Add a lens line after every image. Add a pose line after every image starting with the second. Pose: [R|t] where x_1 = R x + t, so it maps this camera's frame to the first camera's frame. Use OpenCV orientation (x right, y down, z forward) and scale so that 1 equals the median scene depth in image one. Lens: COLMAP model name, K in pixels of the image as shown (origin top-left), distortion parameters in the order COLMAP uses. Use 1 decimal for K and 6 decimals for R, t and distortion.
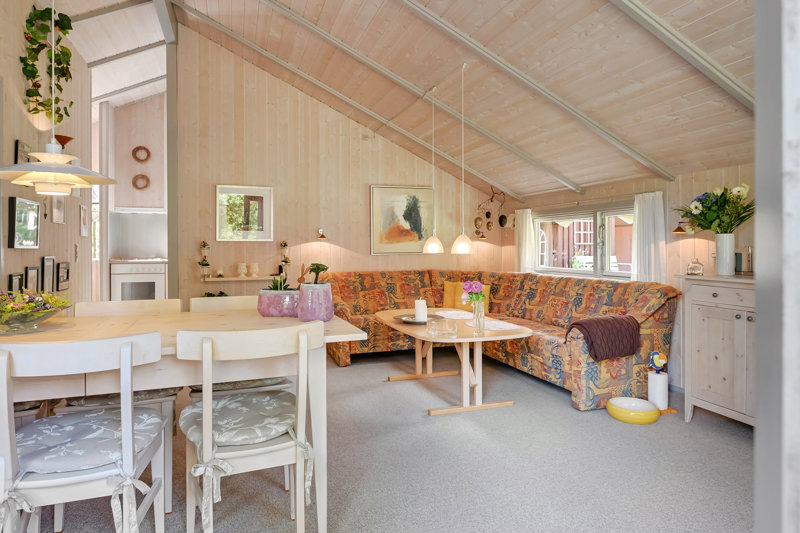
lens RADIAL K [[490.6, 0, 400.1], [0, 490.6, 245.8], [0, 0, 1]] dist [-0.001504, -0.001175]
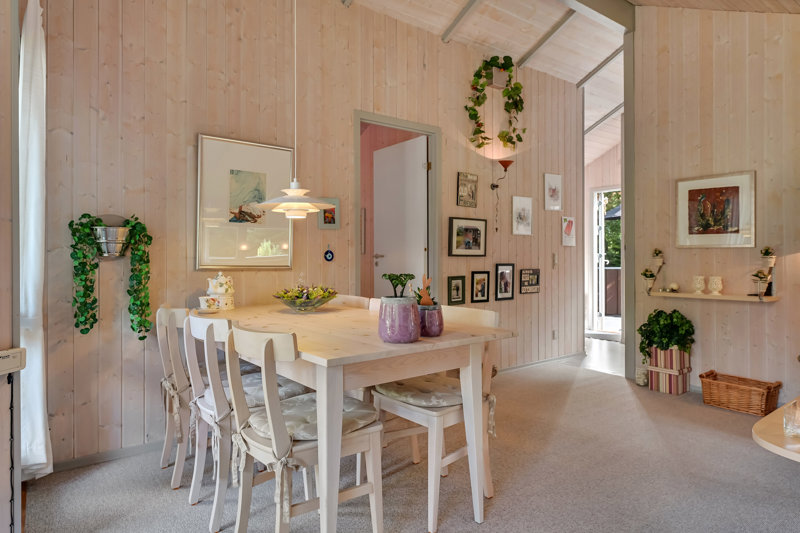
lens RADIAL K [[493.1, 0, 400.3], [0, 493.1, 256.5], [0, 0, 1]] dist [0.001700, 0.000671]
pose [[0.308565, -0.000373, -0.951203, 0.288372], [0.000681, 1.000000, -0.000171, 0.003938], [0.951203, -0.000595, 0.308566, 0.324389]]
